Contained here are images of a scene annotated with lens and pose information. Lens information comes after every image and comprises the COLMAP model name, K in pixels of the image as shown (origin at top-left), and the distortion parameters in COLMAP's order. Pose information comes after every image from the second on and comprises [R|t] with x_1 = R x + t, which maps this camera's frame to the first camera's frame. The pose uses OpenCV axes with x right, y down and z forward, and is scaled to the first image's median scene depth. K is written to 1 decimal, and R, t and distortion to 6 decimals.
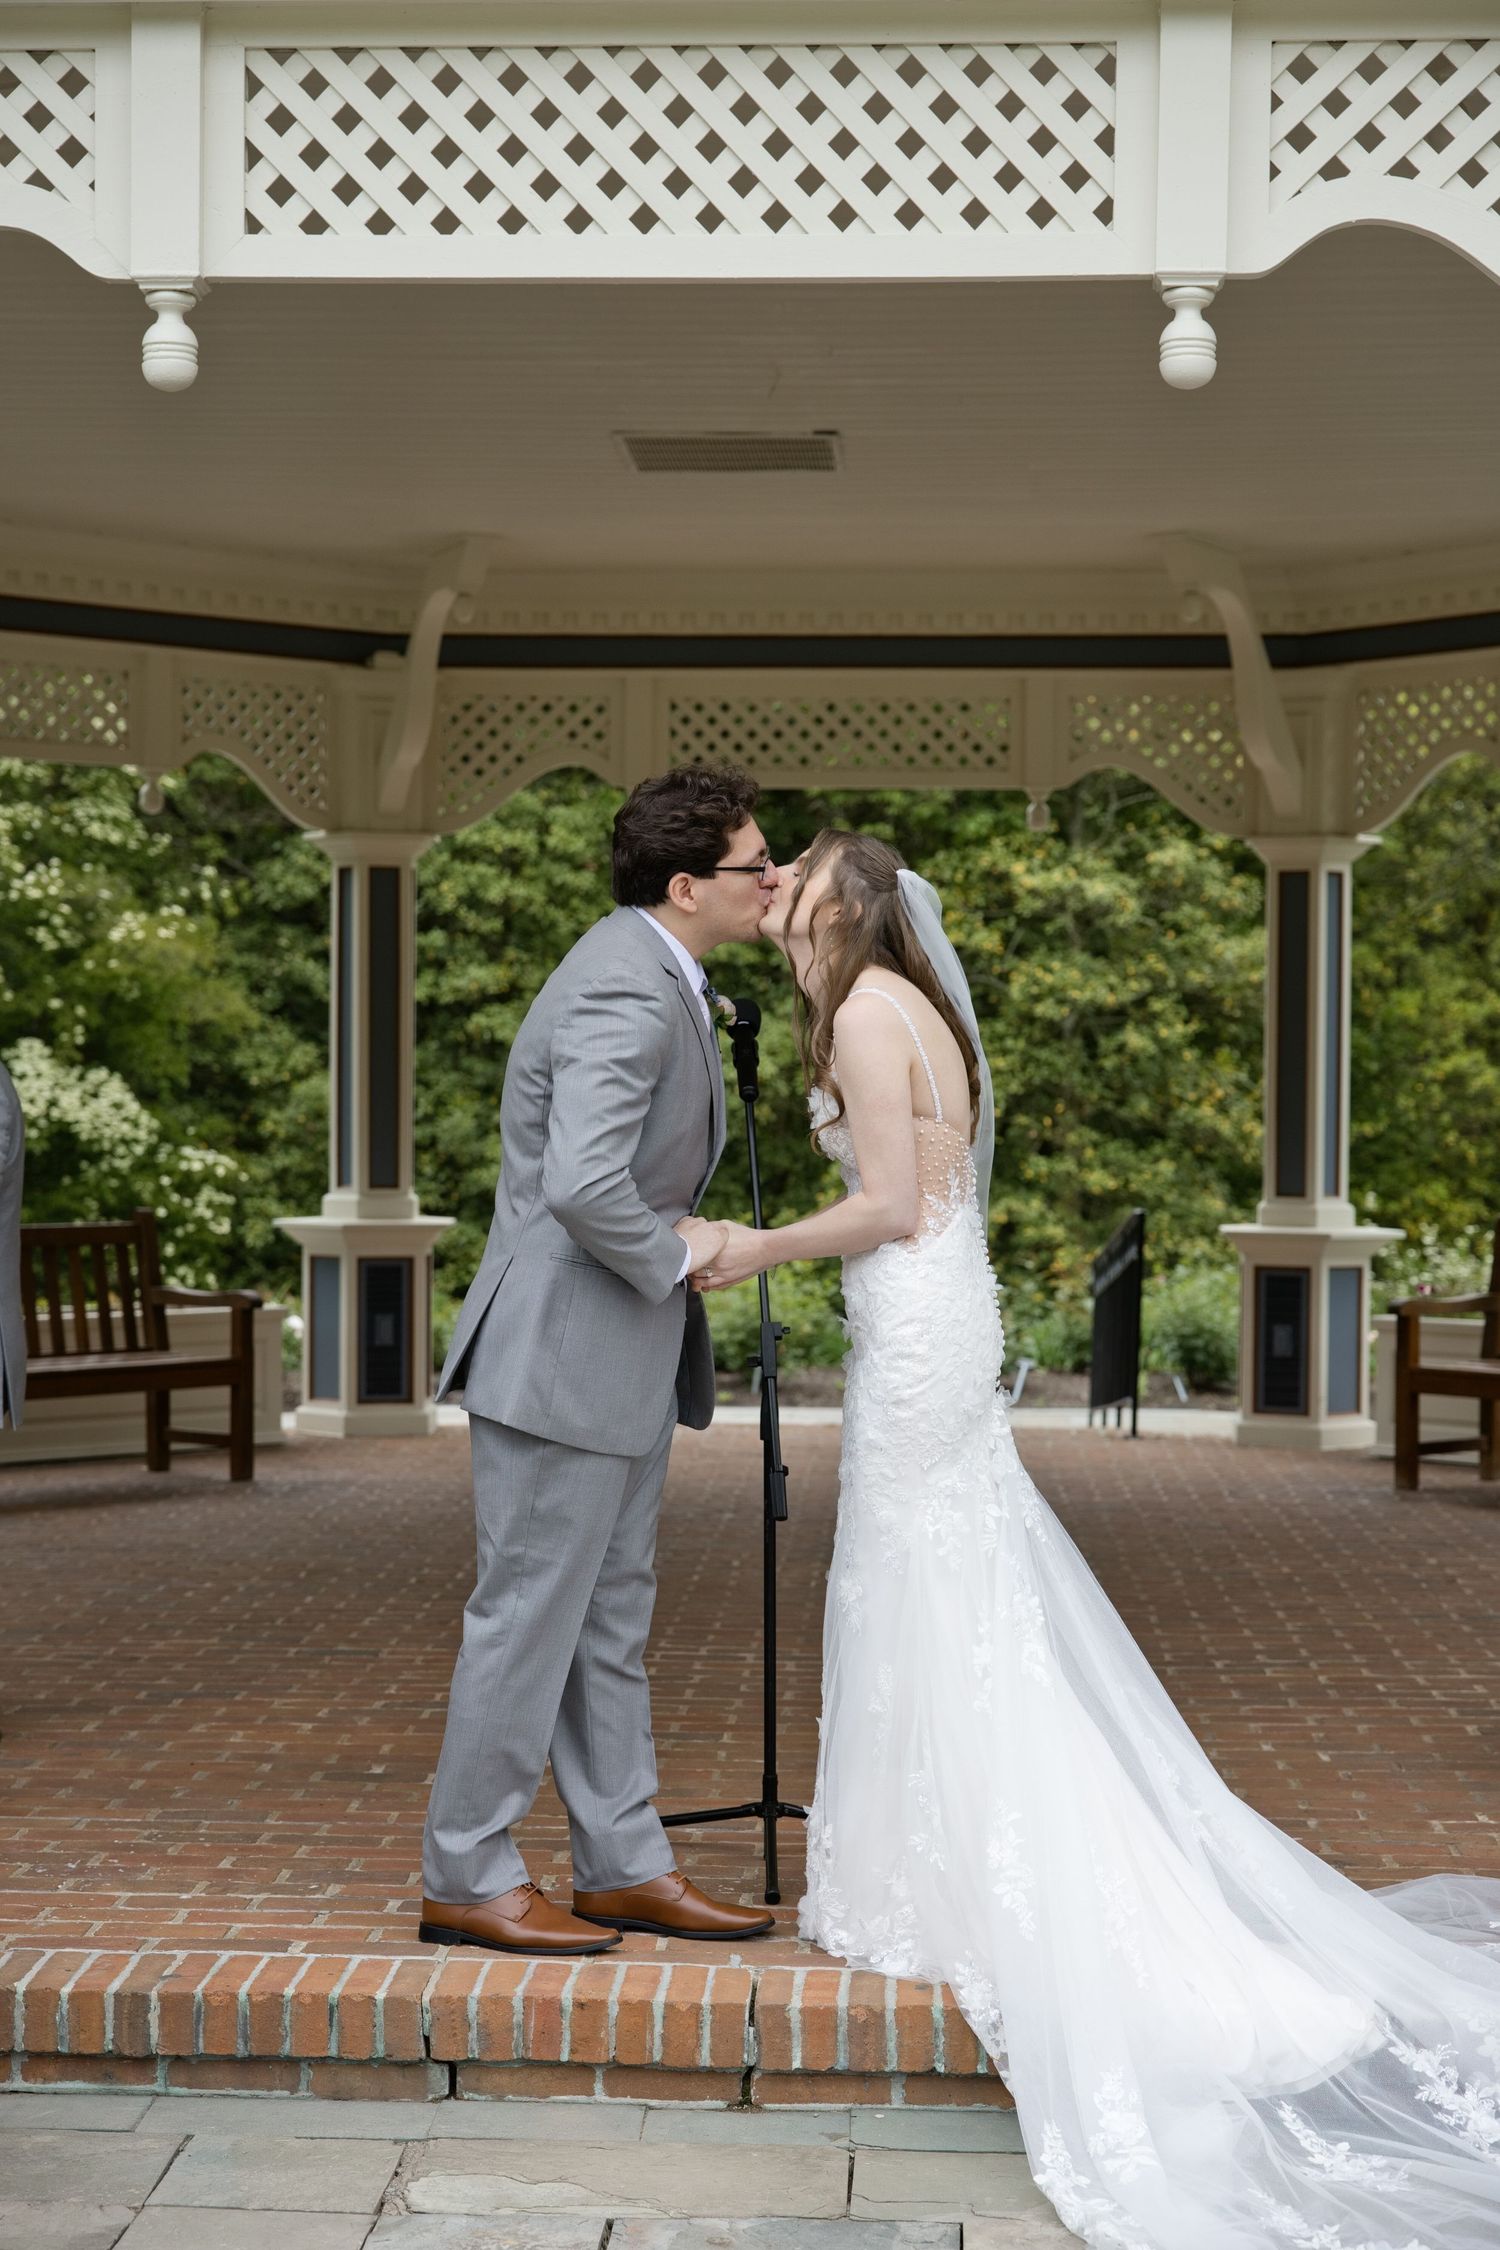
lens RADIAL K [[3602.5, 0, 750.0], [0, 3602.5, 1125.0], [0, 0, 1]] dist [-0.002768, 0.047593]
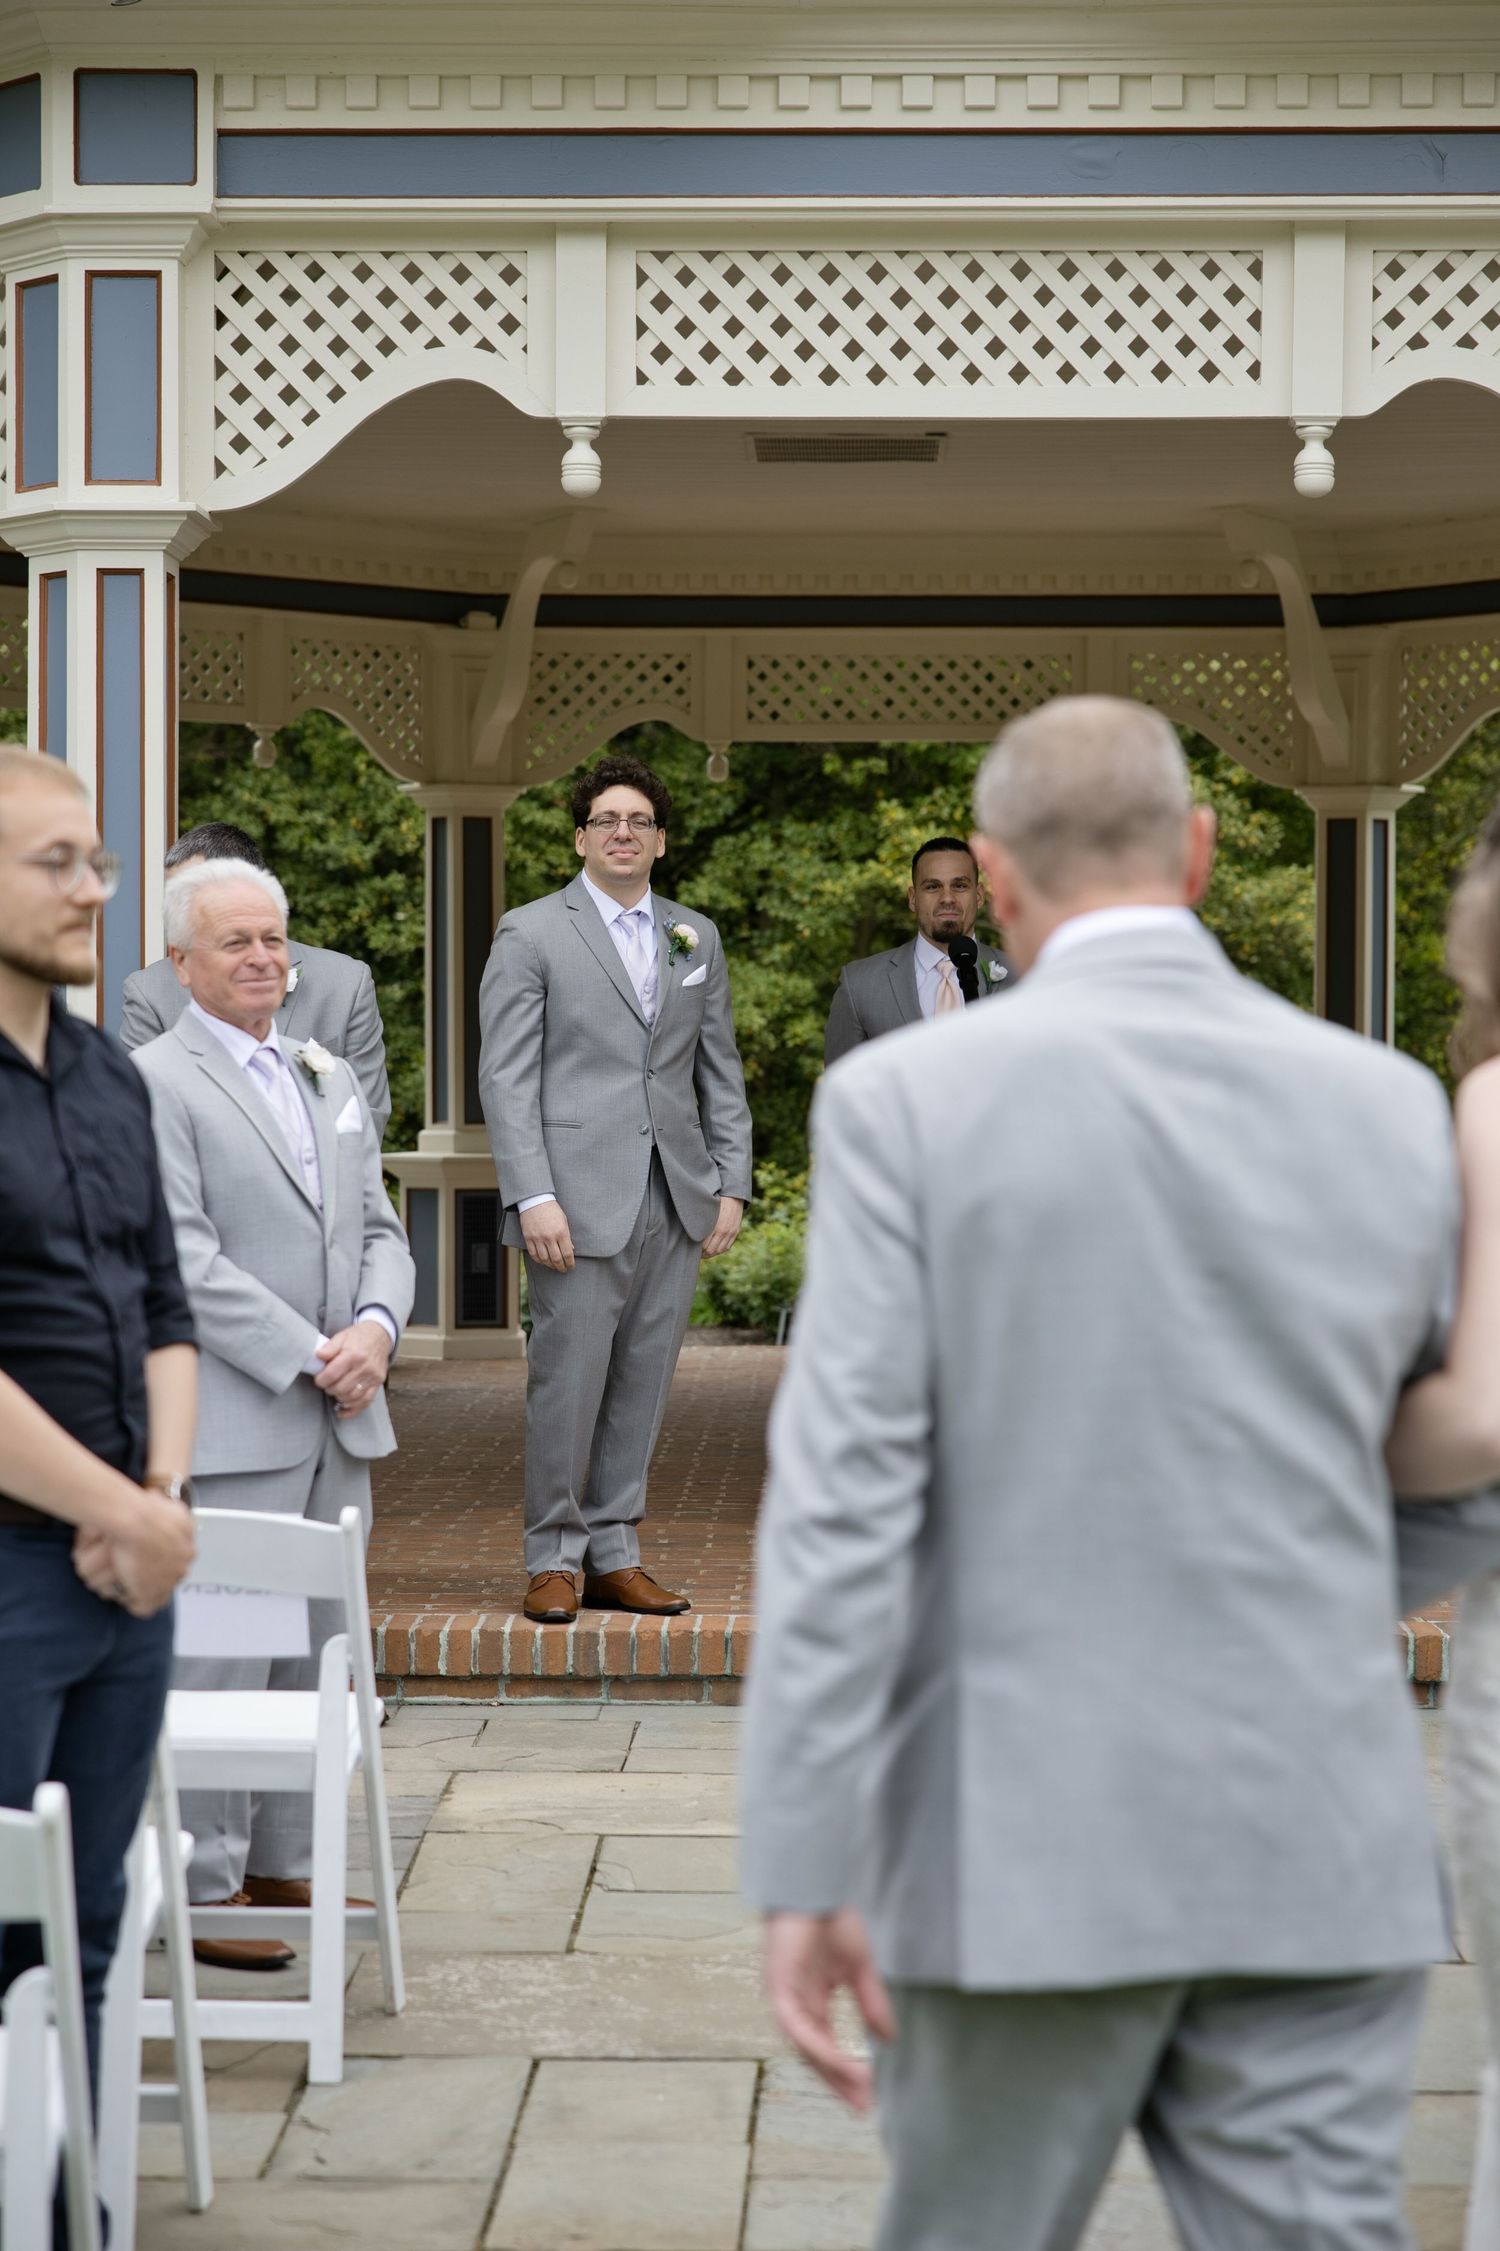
lens RADIAL K [[4356.9, 0, 750.0], [0, 4356.9, 1125.5], [0, 0, 1]] dist [0.062263, -0.566407]
pose [[0.999622, -0.004848, 0.027076, -0.057494], [0.004707, 0.999975, 0.005262, 0.011880], [-0.027101, -0.005133, 0.999620, -0.274471]]
